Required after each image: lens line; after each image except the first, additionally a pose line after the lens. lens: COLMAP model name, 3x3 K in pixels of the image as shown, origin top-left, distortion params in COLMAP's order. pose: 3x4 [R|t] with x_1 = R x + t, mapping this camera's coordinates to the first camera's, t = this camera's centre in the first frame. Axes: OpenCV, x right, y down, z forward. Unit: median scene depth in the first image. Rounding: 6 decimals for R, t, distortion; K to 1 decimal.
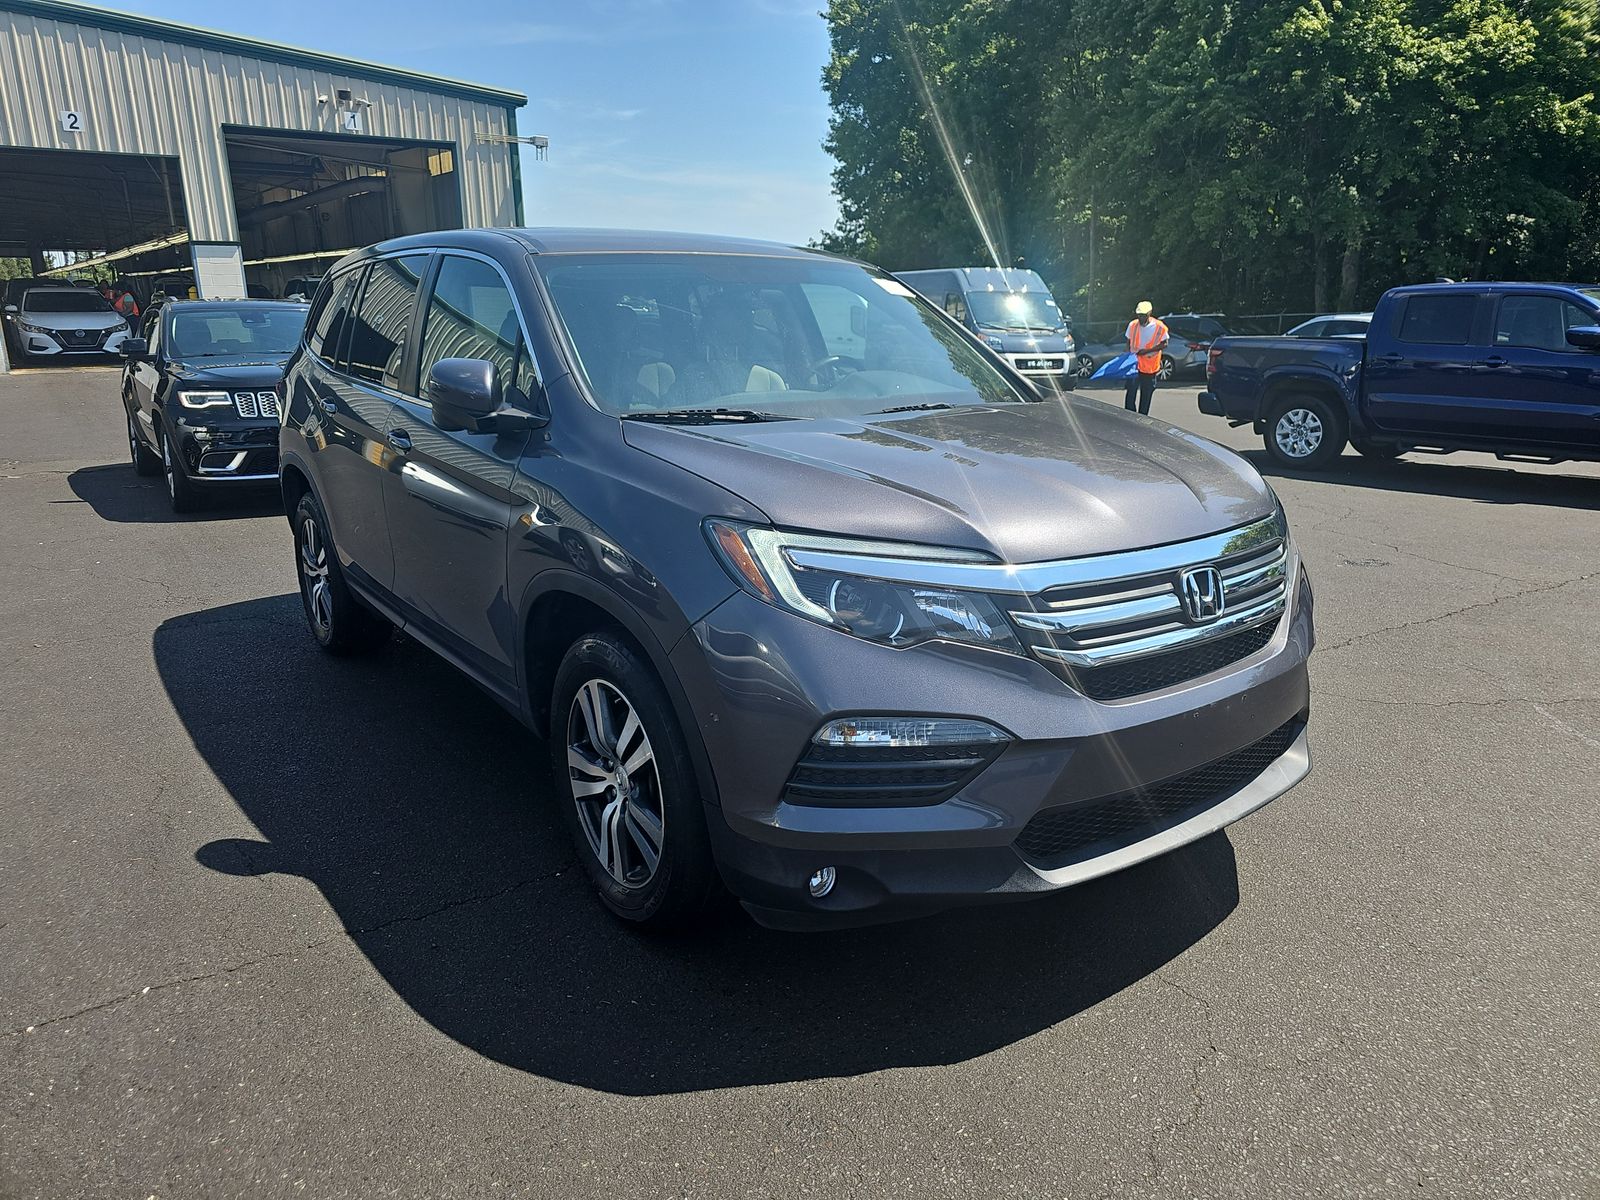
lens RADIAL K [[1070.4, 0, 806.5], [0, 1070.4, 597.3], [0, 0, 1]] dist [0.006850, -0.010720]
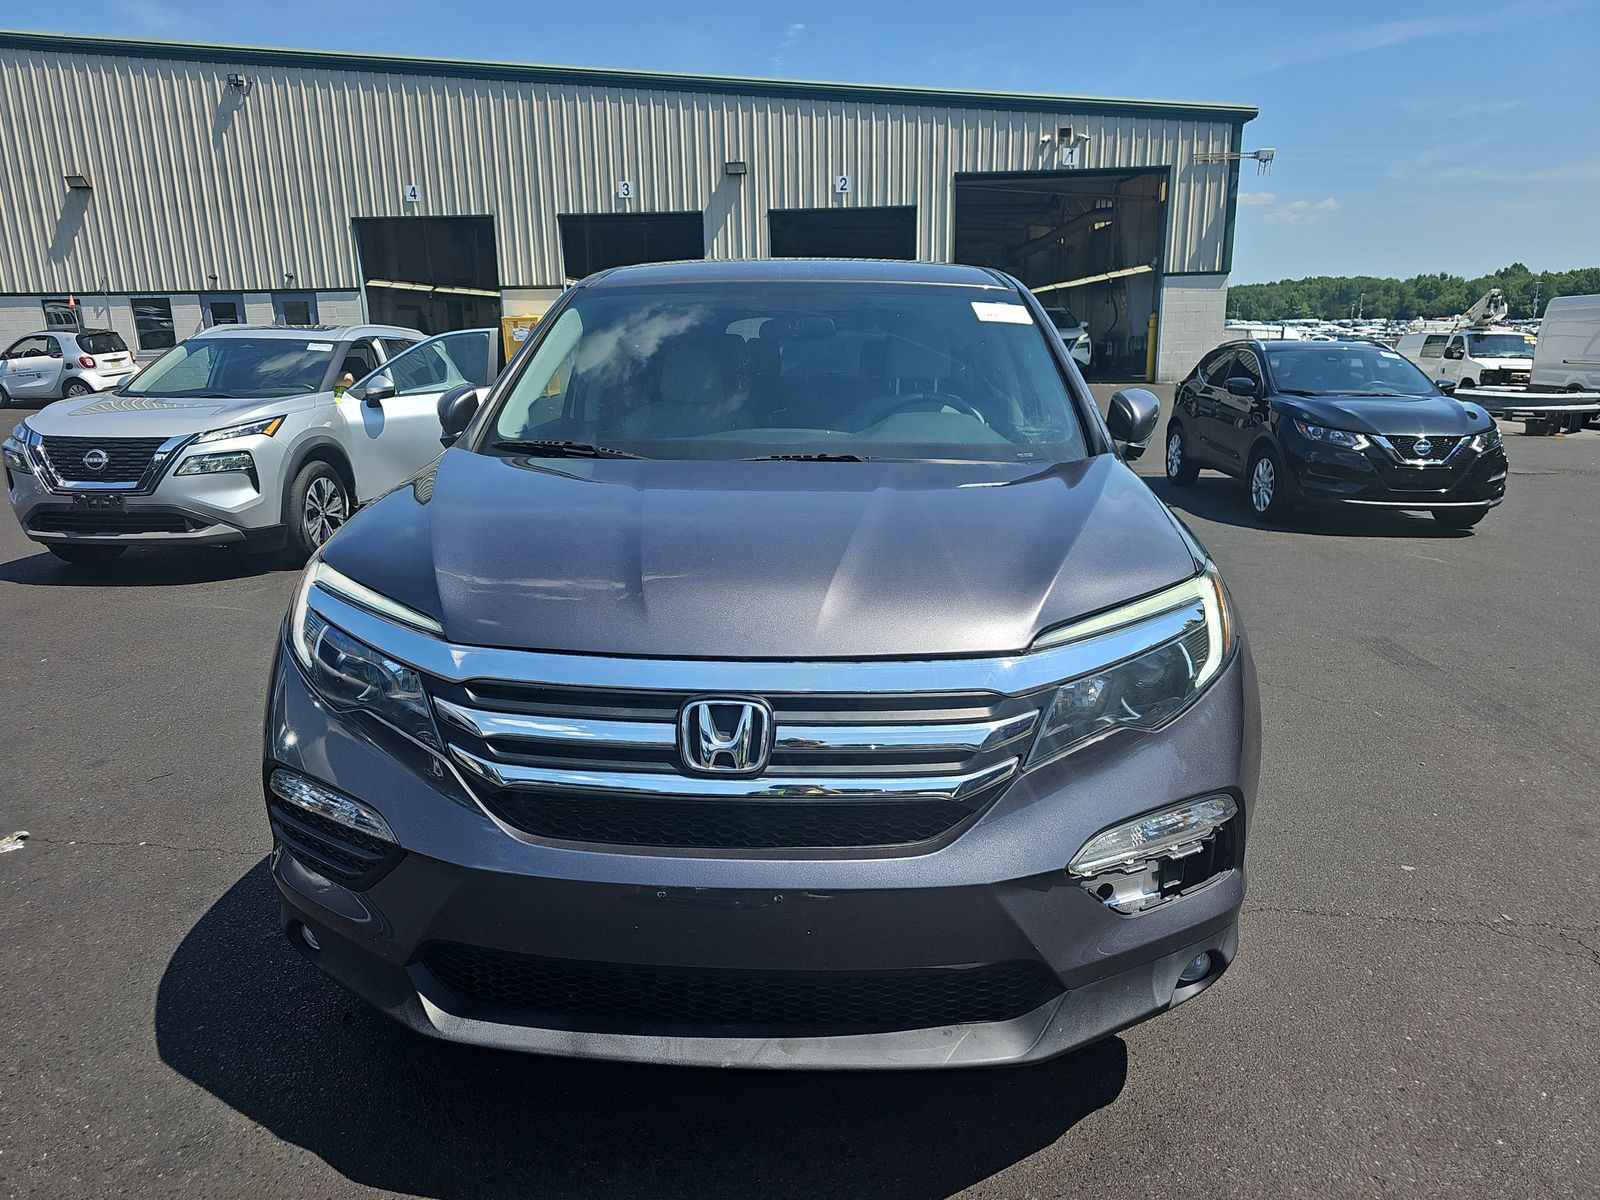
lens RADIAL K [[1070.4, 0, 806.2], [0, 1070.4, 615.3], [0, 0, 1]] dist [0.006850, -0.010720]
pose [[0.752453, 0.157725, -0.639481, 0.118557], [-0.162615, 0.985335, 0.051685, -0.017743], [0.638255, 0.065099, 0.767067, 0.067589]]
